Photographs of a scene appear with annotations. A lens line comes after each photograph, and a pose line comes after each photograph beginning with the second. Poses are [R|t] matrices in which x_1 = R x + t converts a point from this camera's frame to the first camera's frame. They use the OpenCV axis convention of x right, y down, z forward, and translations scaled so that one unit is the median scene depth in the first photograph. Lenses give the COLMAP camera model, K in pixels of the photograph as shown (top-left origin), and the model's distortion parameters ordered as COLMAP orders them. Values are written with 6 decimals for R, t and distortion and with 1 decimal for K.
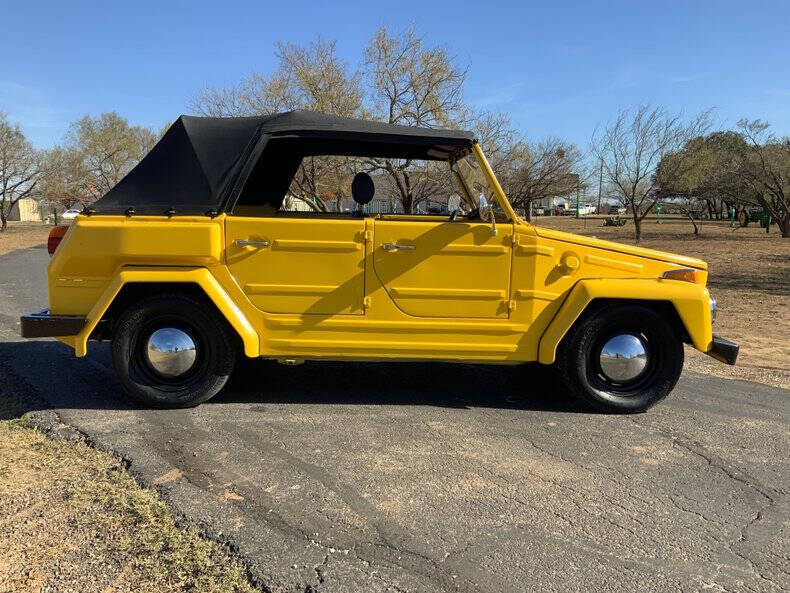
lens RADIAL K [[660.4, 0, 382.6], [0, 660.4, 293.8], [0, 0, 1]] dist [0.039181, -0.077489]
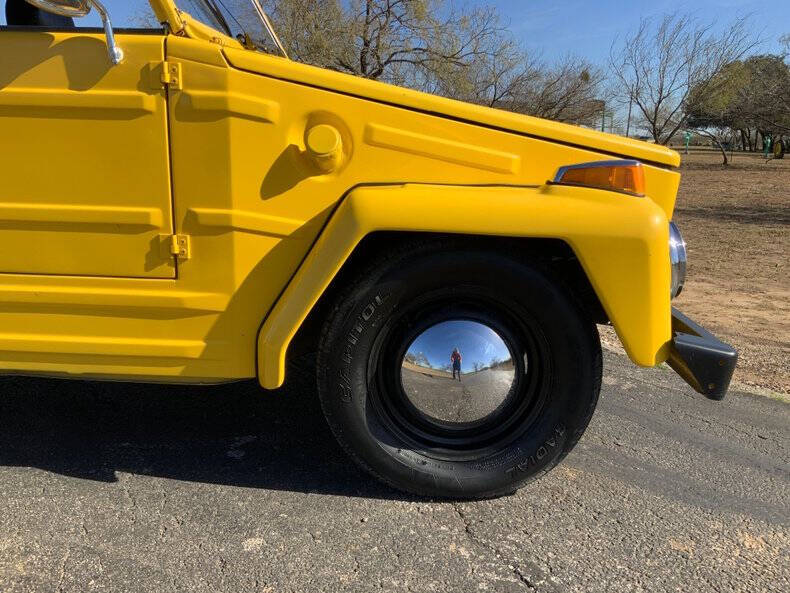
lens RADIAL K [[660.4, 0, 392.0], [0, 660.4, 298.8], [0, 0, 1]] dist [0.039181, -0.077489]
pose [[0.999682, 0.013872, -0.021044, 0.332177], [-0.011553, 0.994237, 0.106580, 0.004541], [0.022401, -0.106303, 0.994081, 0.590334]]
